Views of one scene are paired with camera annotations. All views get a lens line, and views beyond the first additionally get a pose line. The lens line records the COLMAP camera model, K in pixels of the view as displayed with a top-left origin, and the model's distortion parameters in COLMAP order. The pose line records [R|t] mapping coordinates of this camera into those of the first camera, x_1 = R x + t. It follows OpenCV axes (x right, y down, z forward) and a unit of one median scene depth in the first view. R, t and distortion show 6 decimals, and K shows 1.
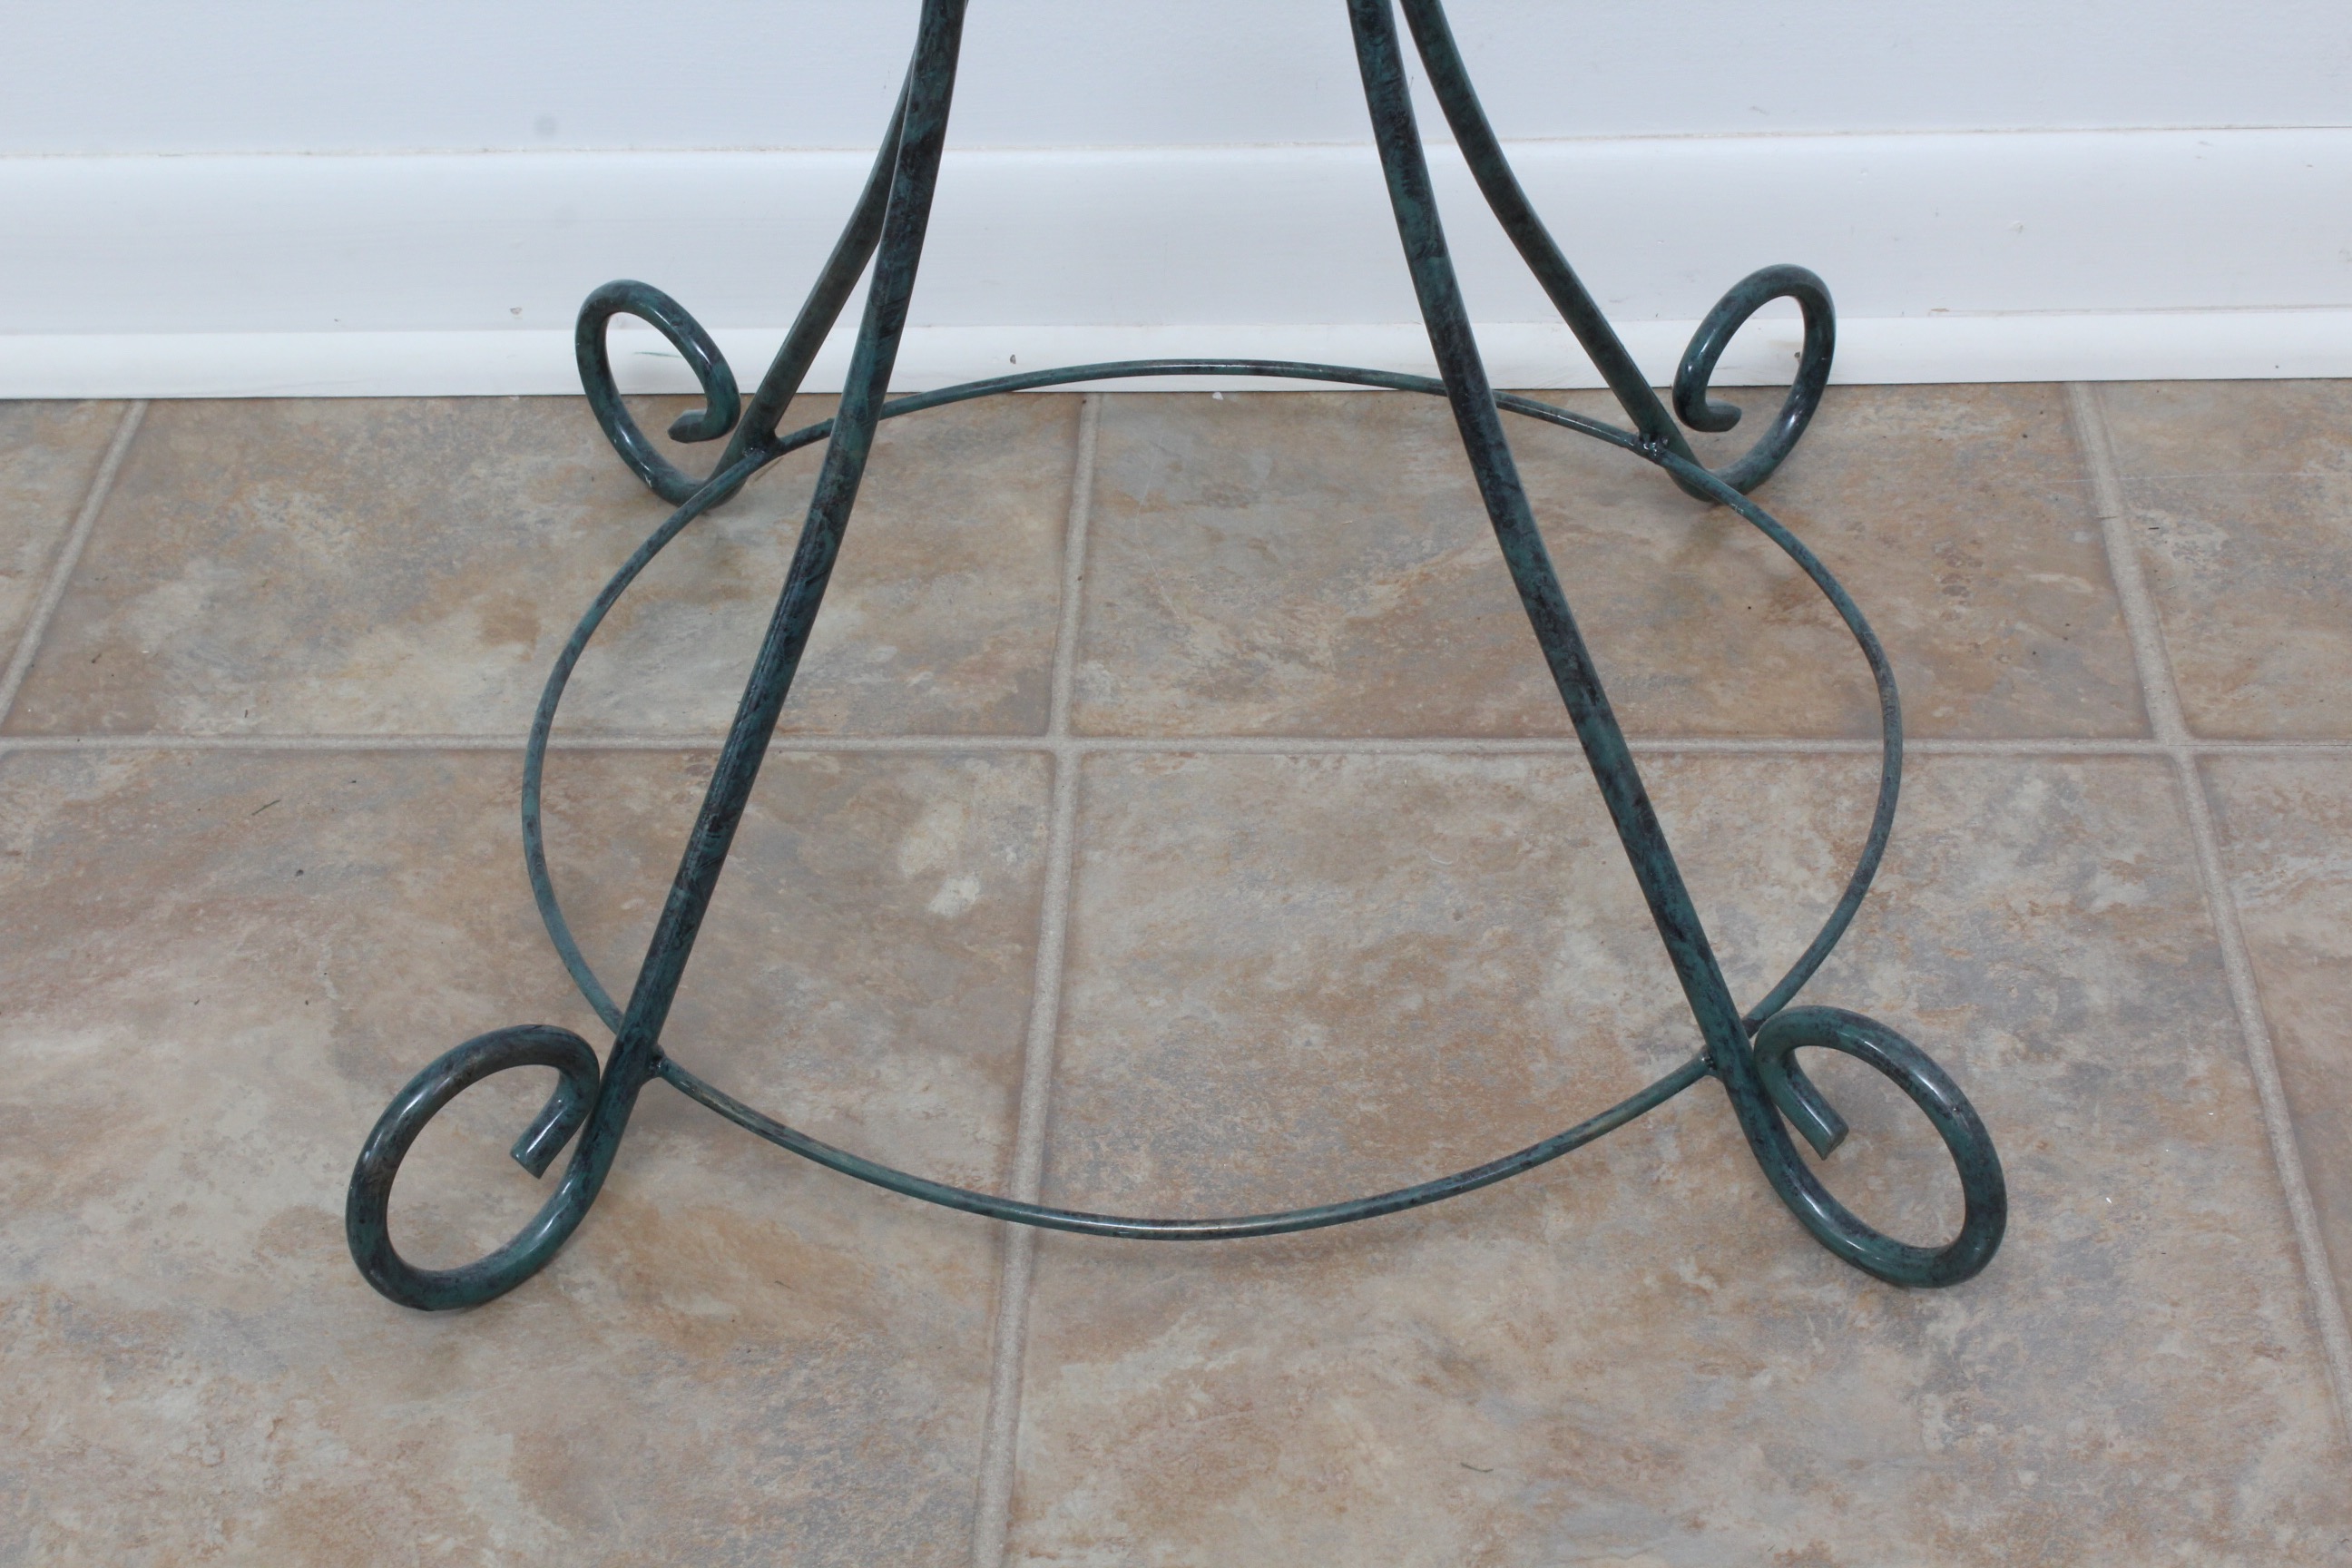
lens RADIAL K [[3747.2, 0, 1176.2], [0, 3747.2, 798.6], [0, 0, 1]] dist [-0.016970, 0.000000]
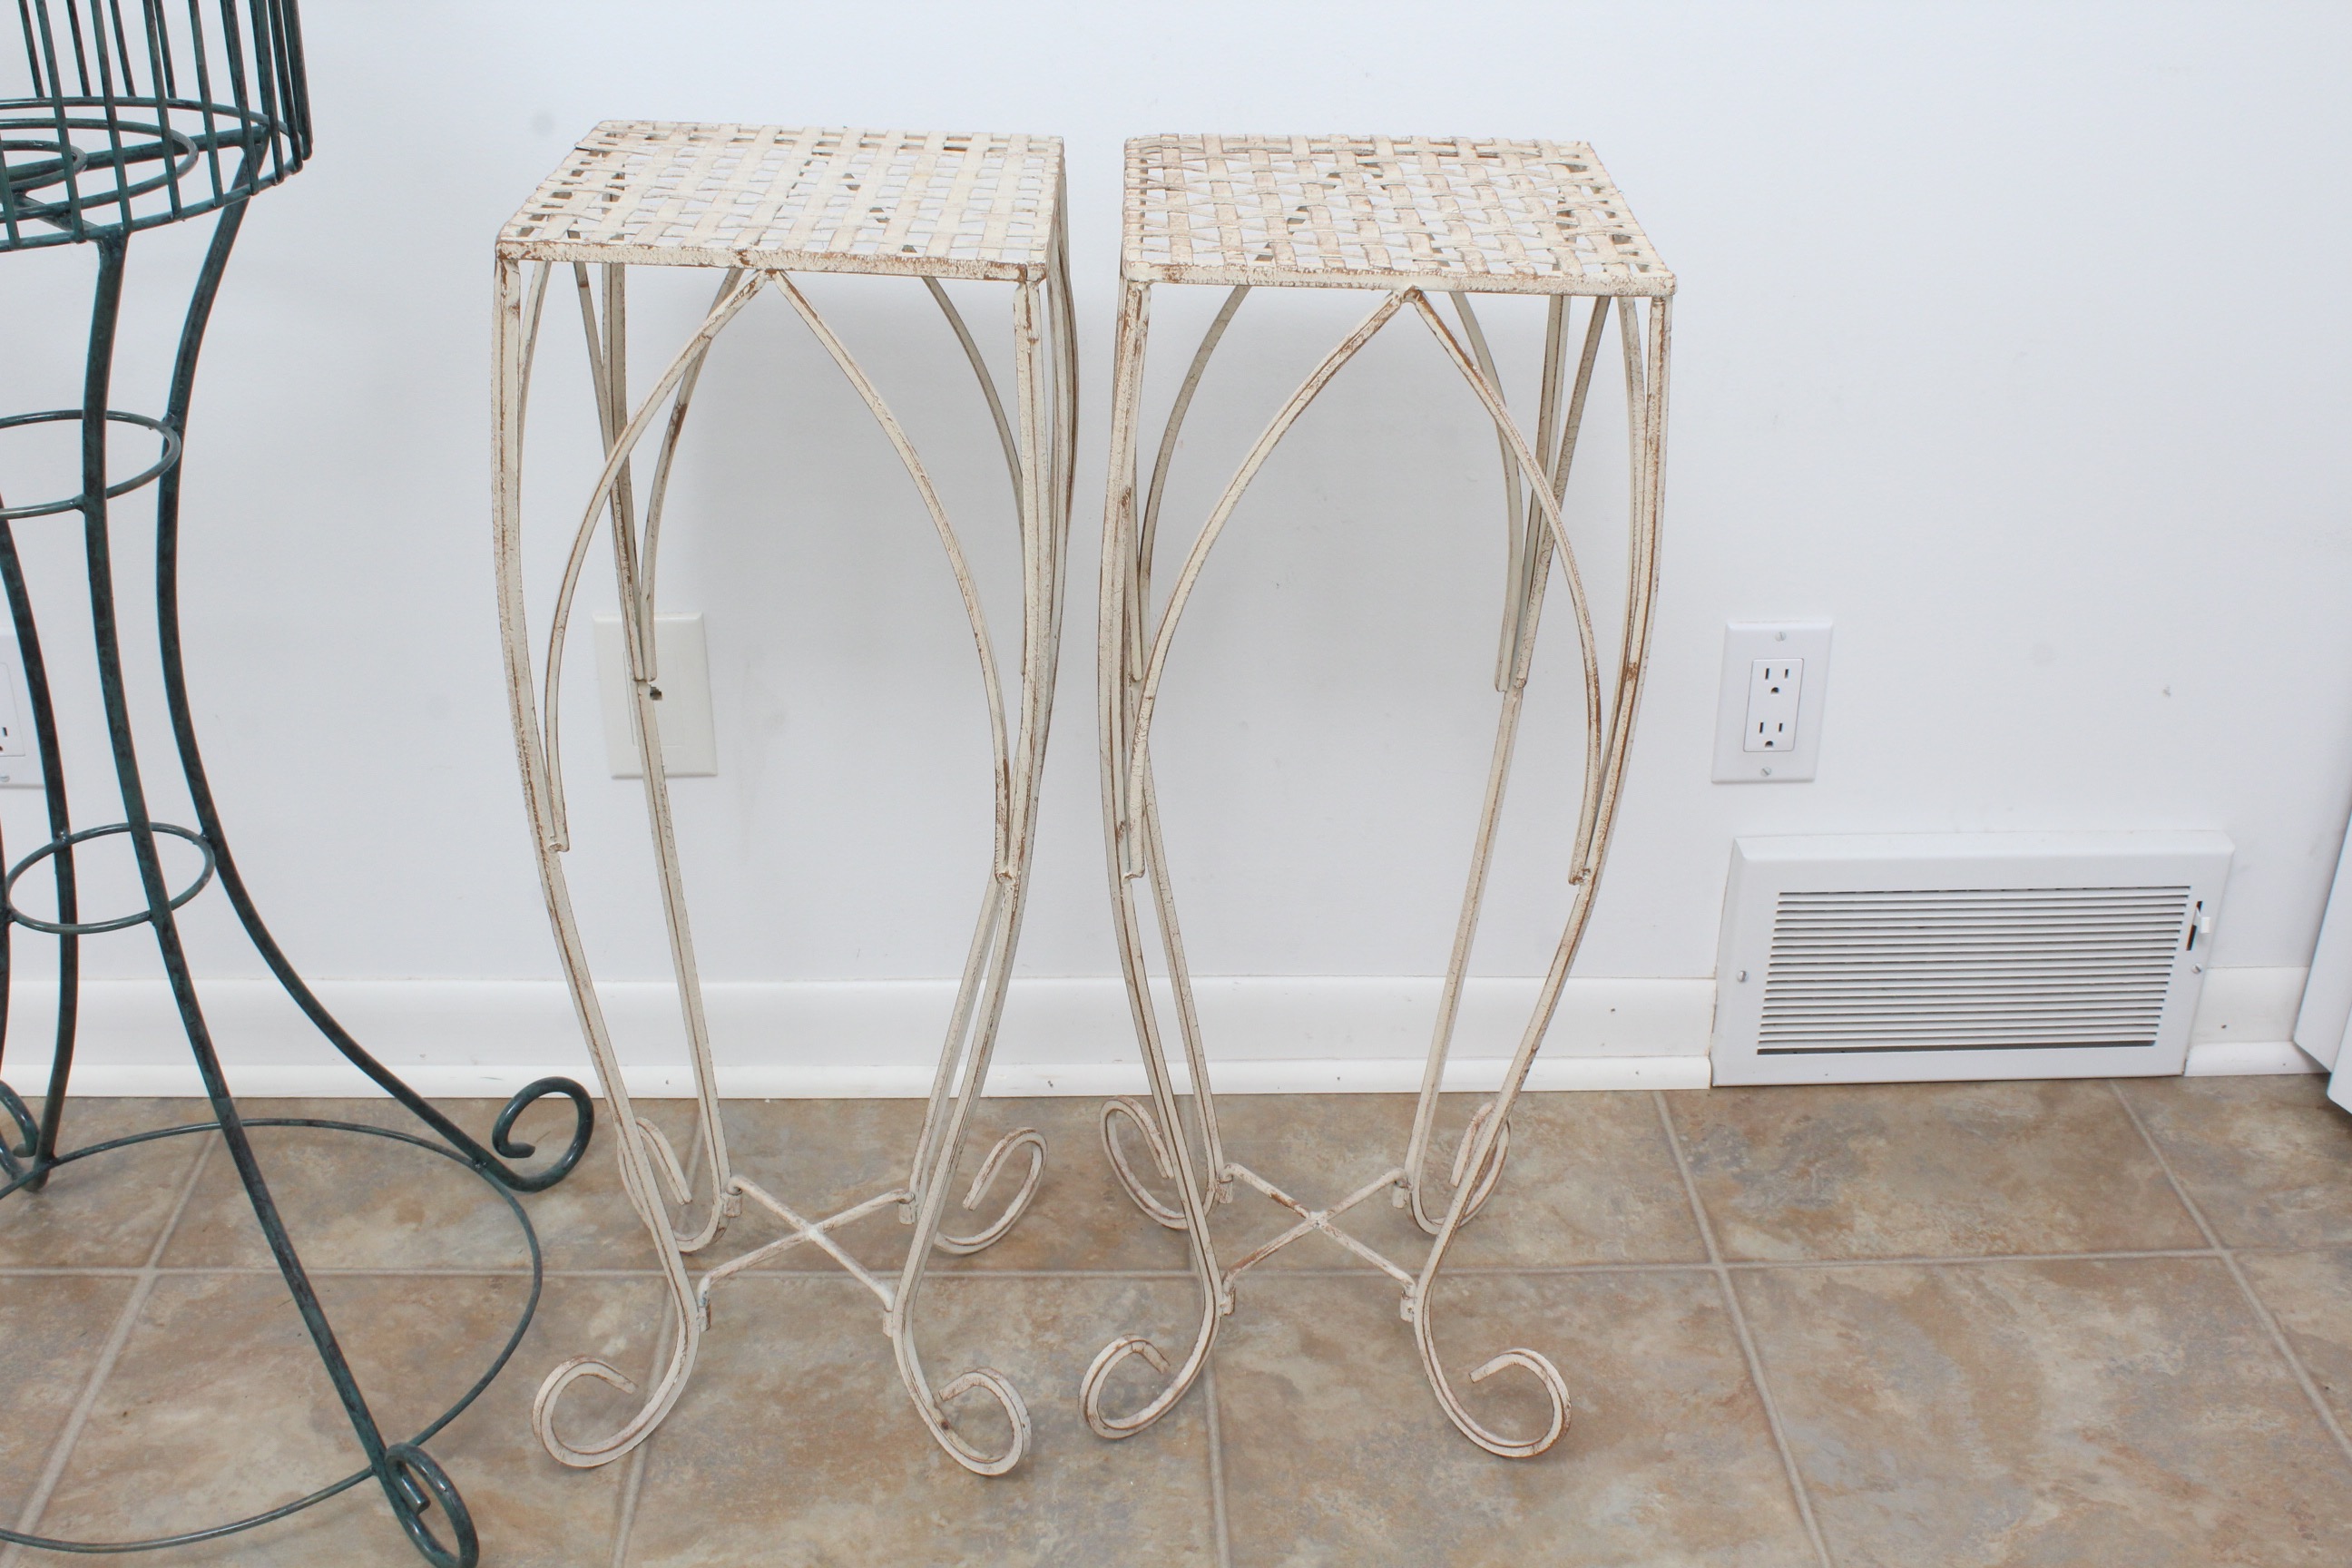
lens RADIAL K [[2502.7, 0, 1159.8], [0, 2502.7, 805.0], [0, 0, 1]] dist [-0.069278, 0.000000]
pose [[0.995641, 0.012467, 0.092428, 0.108499], [0.006016, 0.980375, -0.197048, 0.004645], [-0.093070, 0.196745, 0.976027, -0.433355]]
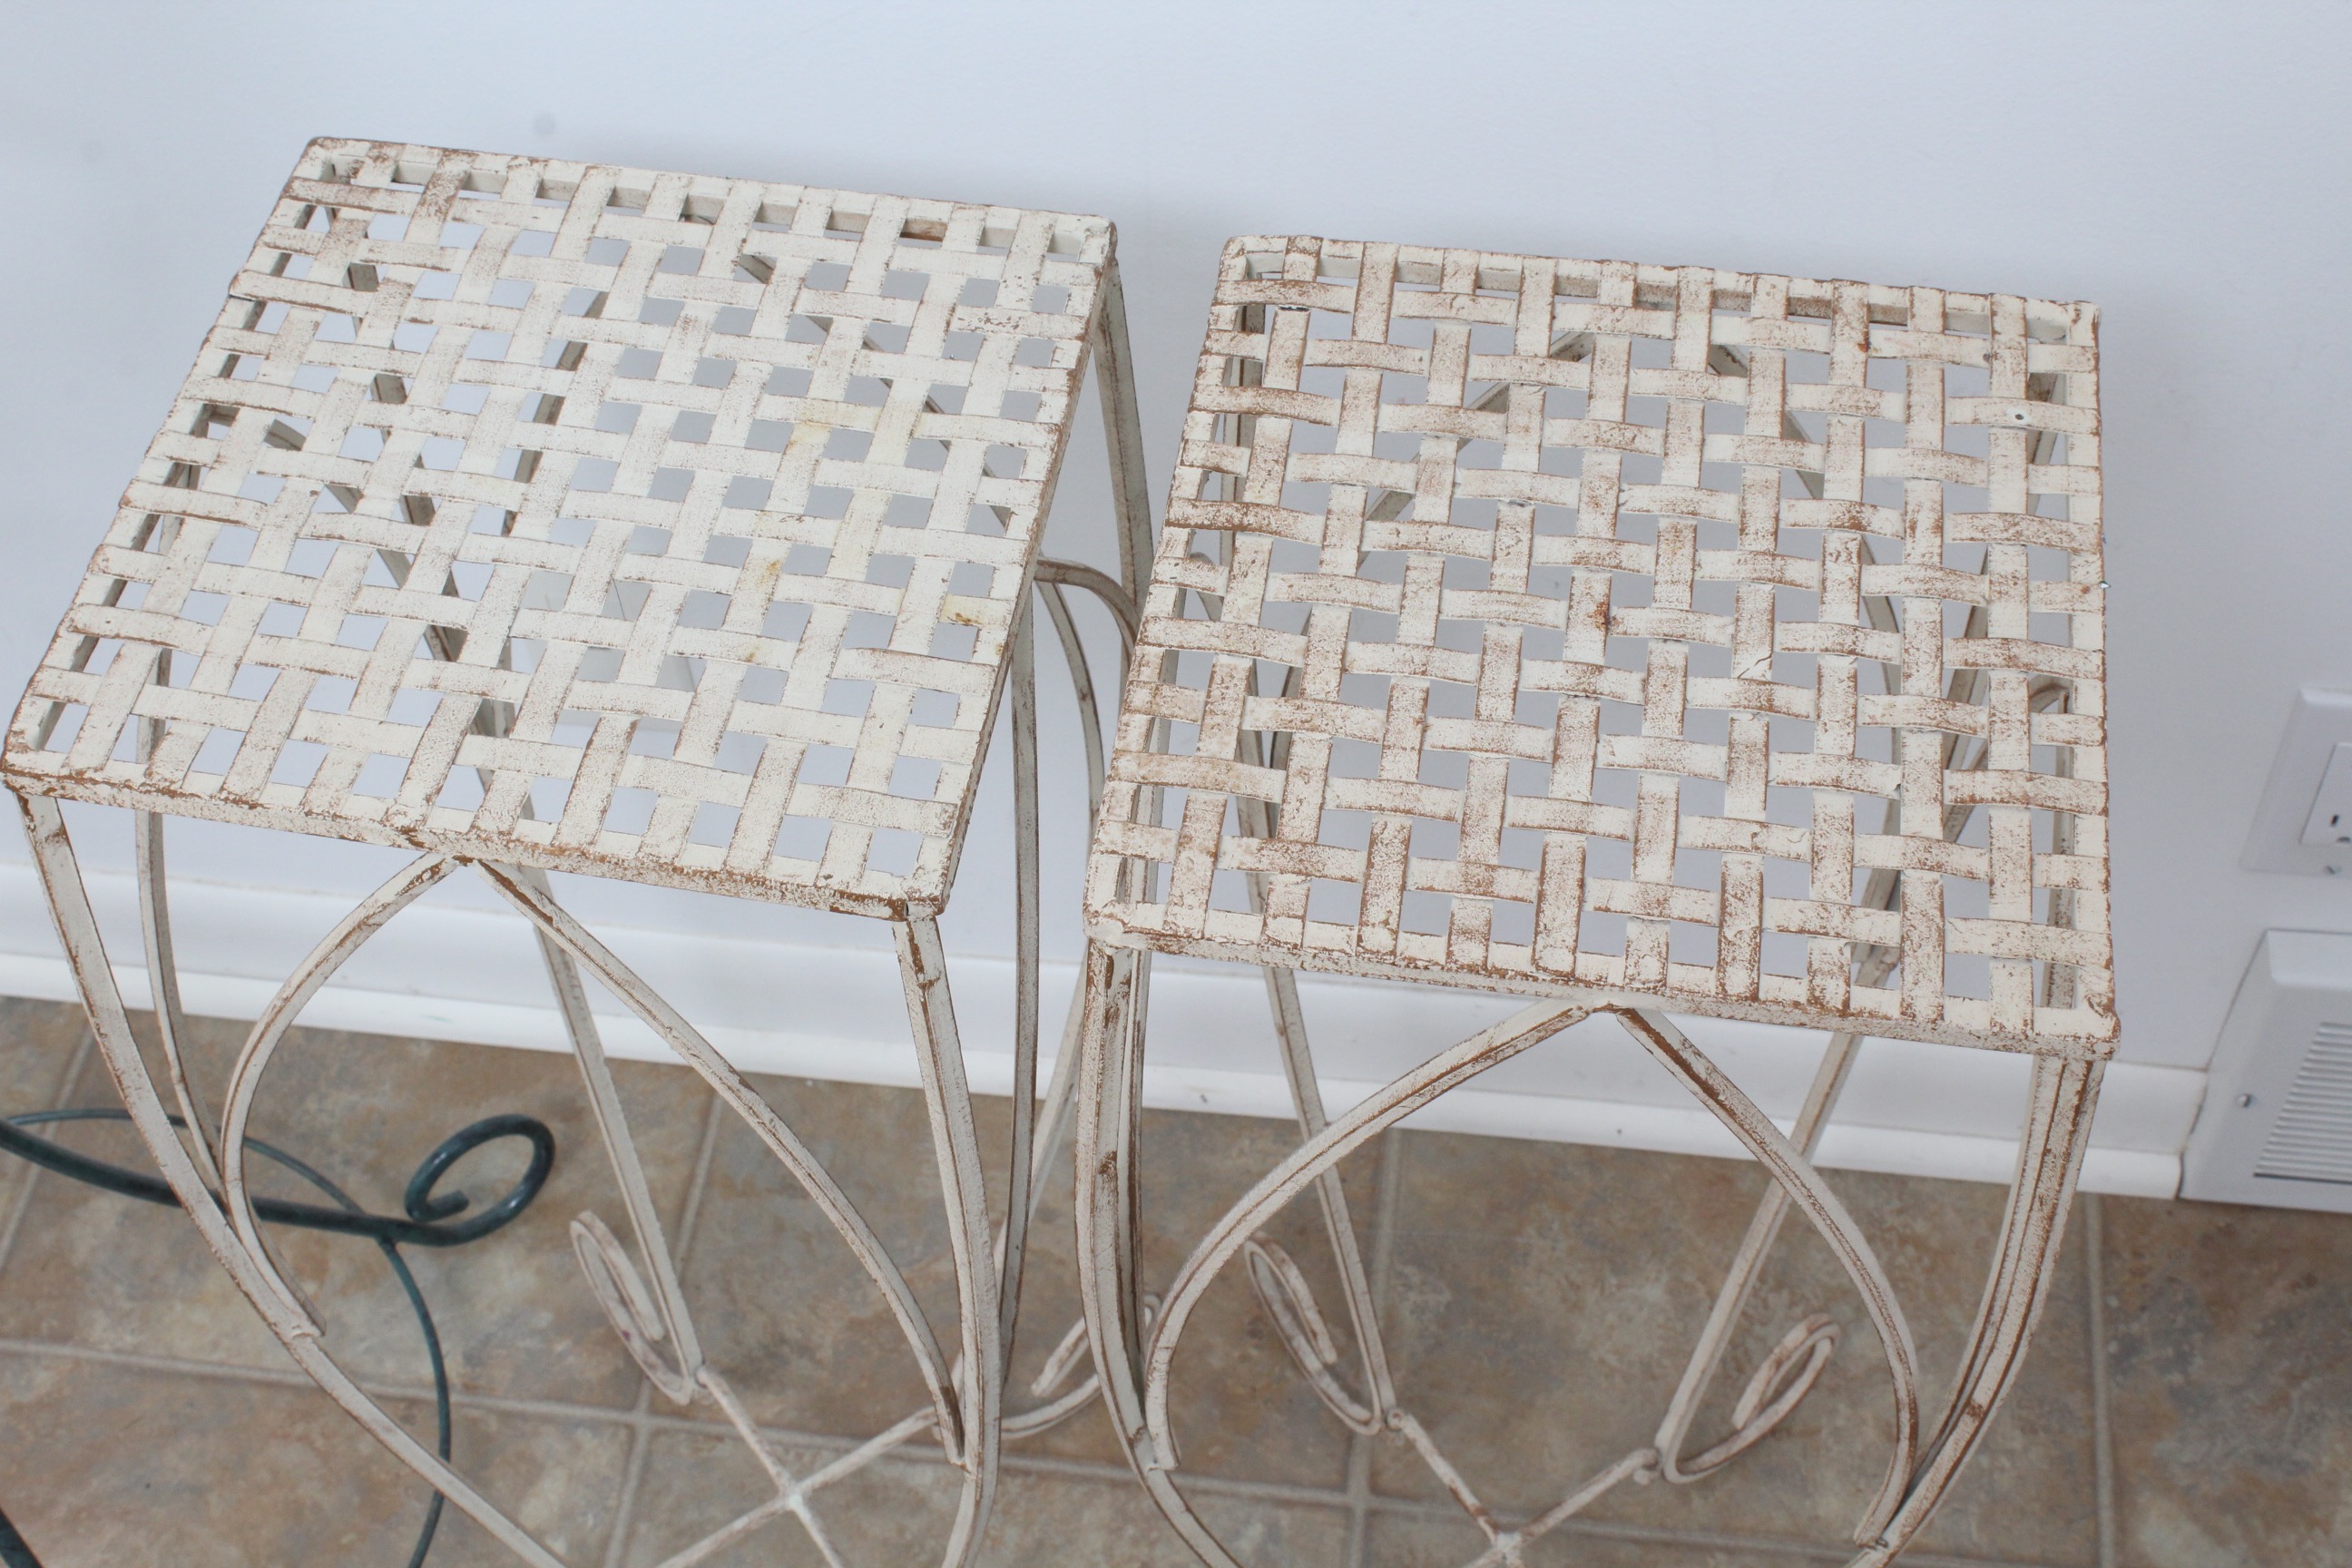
lens RADIAL K [[3099.7, 0, 1168.3], [0, 3099.7, 787.8], [0, 0, 1]] dist [-0.039905, 0.000000]
pose [[0.995866, 0.073616, -0.053209, 0.233315], [-0.059702, 0.971978, 0.227363, -0.568901], [0.068456, -0.223246, 0.972355, -0.158682]]
